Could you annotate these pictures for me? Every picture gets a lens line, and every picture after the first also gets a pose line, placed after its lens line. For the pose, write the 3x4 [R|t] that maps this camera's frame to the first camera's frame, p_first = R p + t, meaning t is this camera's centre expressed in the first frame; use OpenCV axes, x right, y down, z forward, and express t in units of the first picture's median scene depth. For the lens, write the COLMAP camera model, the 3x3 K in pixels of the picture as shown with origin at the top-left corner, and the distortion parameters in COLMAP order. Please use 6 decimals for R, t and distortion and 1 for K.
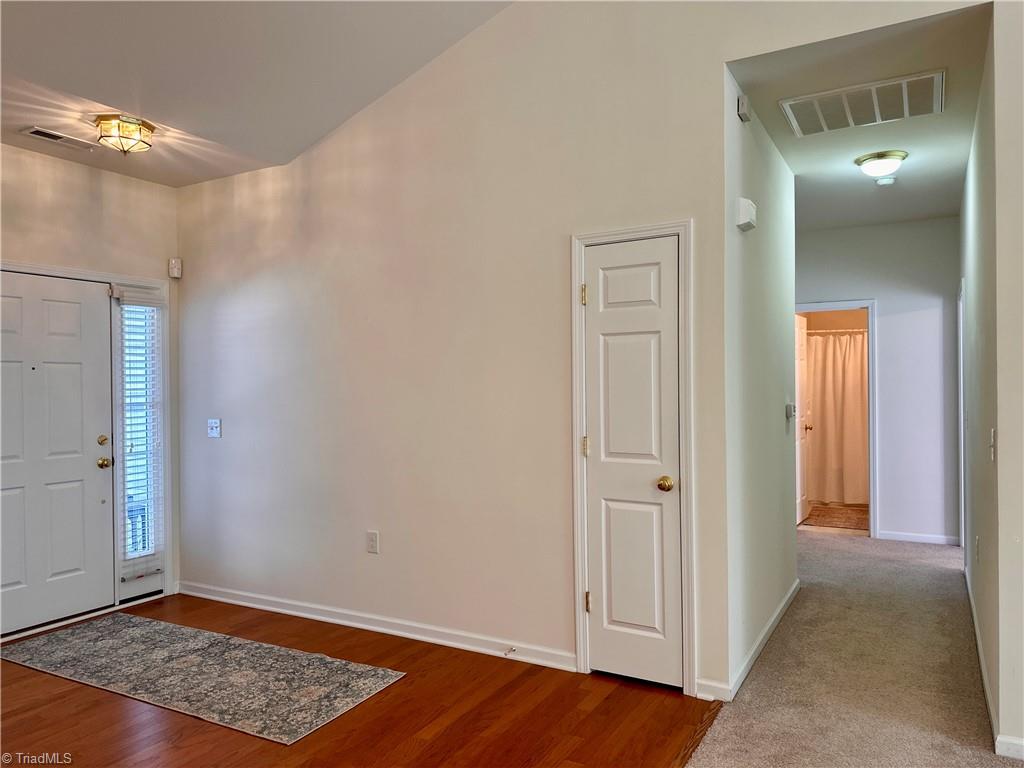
lens RADIAL K [[718.7, 0, 512.3], [0, 718.7, 387.8], [0, 0, 1]] dist [0.003490, -0.004775]
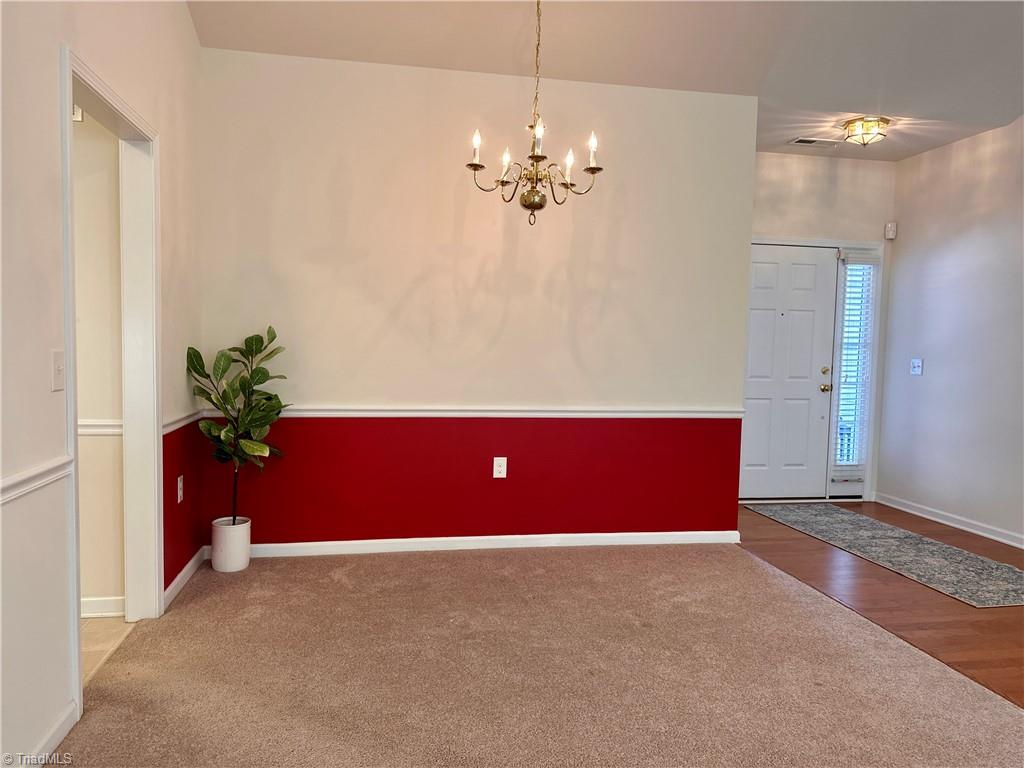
lens RADIAL K [[718.7, 0, 512.3], [0, 718.7, 387.8], [0, 0, 1]] dist [0.003490, -0.004775]
pose [[0.639923, 0.075999, -0.764672, 0.064538], [-0.032758, 0.996891, 0.071664, 0.029821], [0.767740, -0.020810, 0.640423, -0.268385]]
